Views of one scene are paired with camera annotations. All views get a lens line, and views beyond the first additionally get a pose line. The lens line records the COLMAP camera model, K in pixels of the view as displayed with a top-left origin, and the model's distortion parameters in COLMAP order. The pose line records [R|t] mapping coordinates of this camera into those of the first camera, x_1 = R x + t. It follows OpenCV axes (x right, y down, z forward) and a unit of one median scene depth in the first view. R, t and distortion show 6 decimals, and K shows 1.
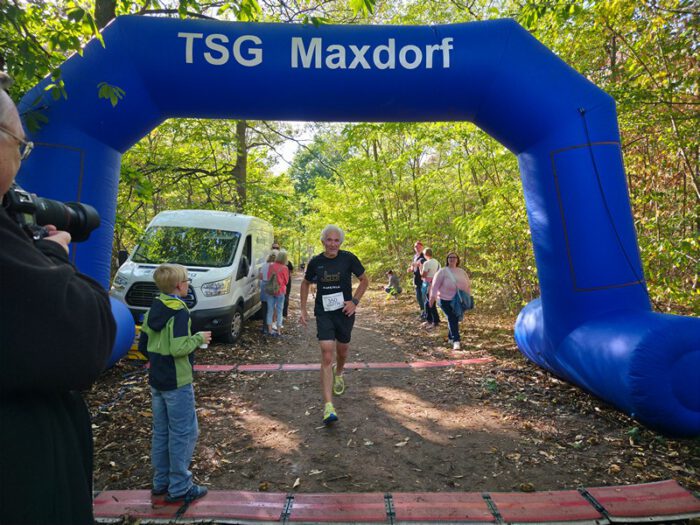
lens RADIAL K [[444.0, 0, 361.0], [0, 444.0, 264.4], [0, 0, 1]] dist [0.068153, -0.055677]
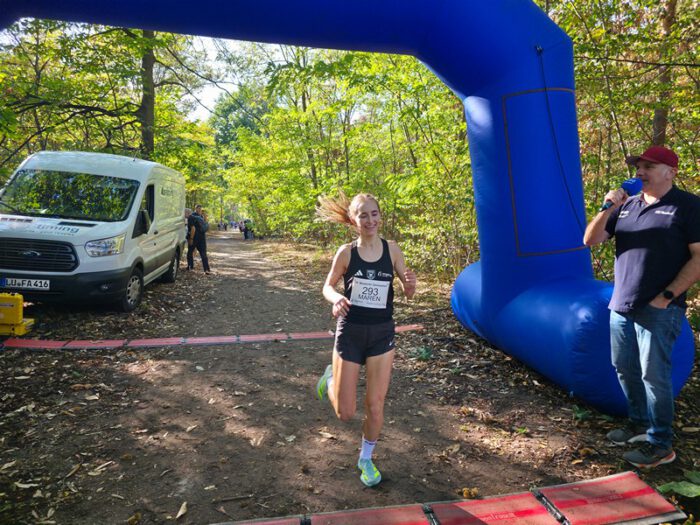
lens RADIAL K [[447.7, 0, 357.9], [0, 447.7, 253.8], [0, 0, 1]] dist [0.058017, -0.052373]
pose [[0.987898, 0.013780, 0.154491, 0.008613], [-0.023680, 0.997769, 0.062426, 0.003361], [-0.153286, -0.065329, 0.986020, 0.117563]]
